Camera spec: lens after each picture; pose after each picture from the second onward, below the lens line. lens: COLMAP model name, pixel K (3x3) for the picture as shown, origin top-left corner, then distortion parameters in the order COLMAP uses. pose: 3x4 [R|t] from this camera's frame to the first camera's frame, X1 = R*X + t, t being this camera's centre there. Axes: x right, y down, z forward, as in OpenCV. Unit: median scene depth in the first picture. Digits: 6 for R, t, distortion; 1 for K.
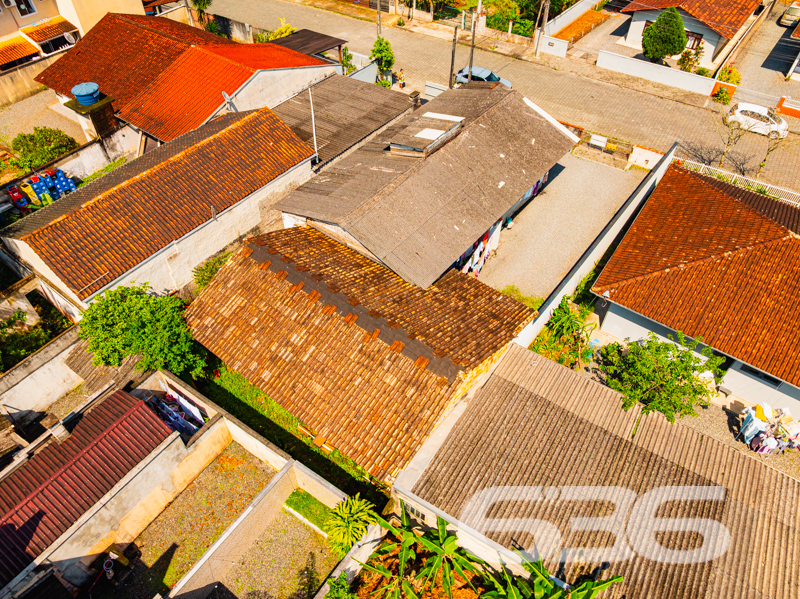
lens RADIAL K [[565.7, 0, 398.2], [0, 565.7, 297.2], [0, 0, 1]] dist [-0.043551, 0.005533]
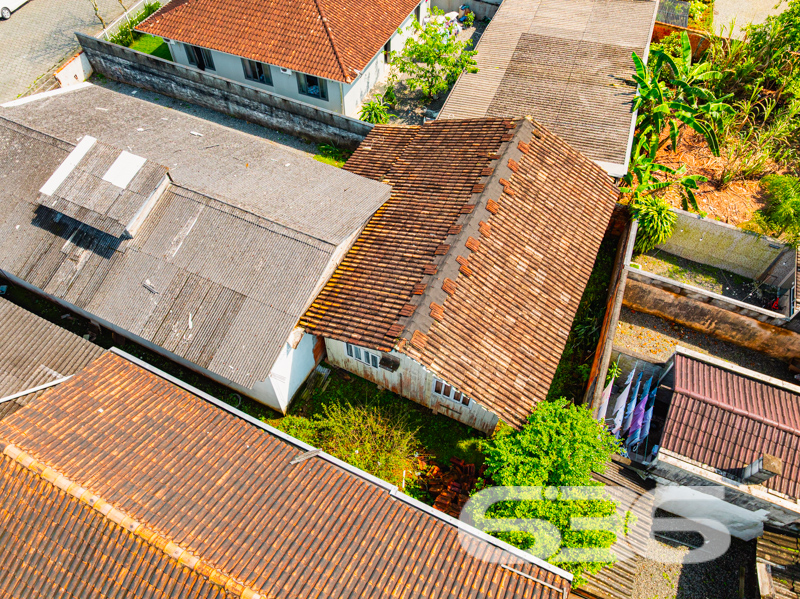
lens RADIAL K [[565.7, 0, 398.2], [0, 565.7, 297.2], [0, 0, 1]] dist [-0.043551, 0.005533]
pose [[-0.213269, -0.802234, 0.557617, -0.495019], [0.711649, 0.263486, 0.651254, -0.452395], [-0.669382, 0.535719, 0.514716, 0.543490]]
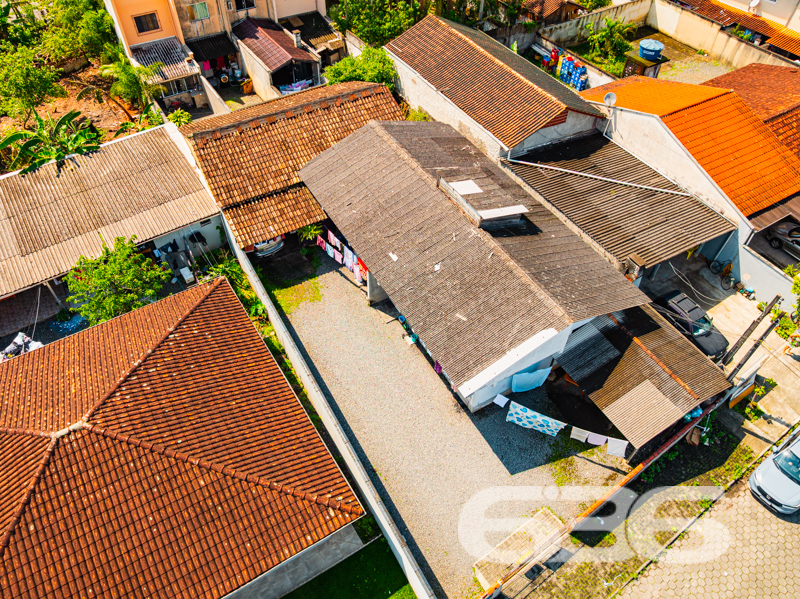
lens RADIAL K [[565.7, 0, 398.2], [0, 565.7, 297.2], [0, 0, 1]] dist [-0.043551, 0.005533]
pose [[-0.382187, 0.680771, -0.624887, 0.759474], [-0.687224, 0.242691, 0.684708, -0.778919], [0.617784, 0.691123, 0.375089, 0.739347]]
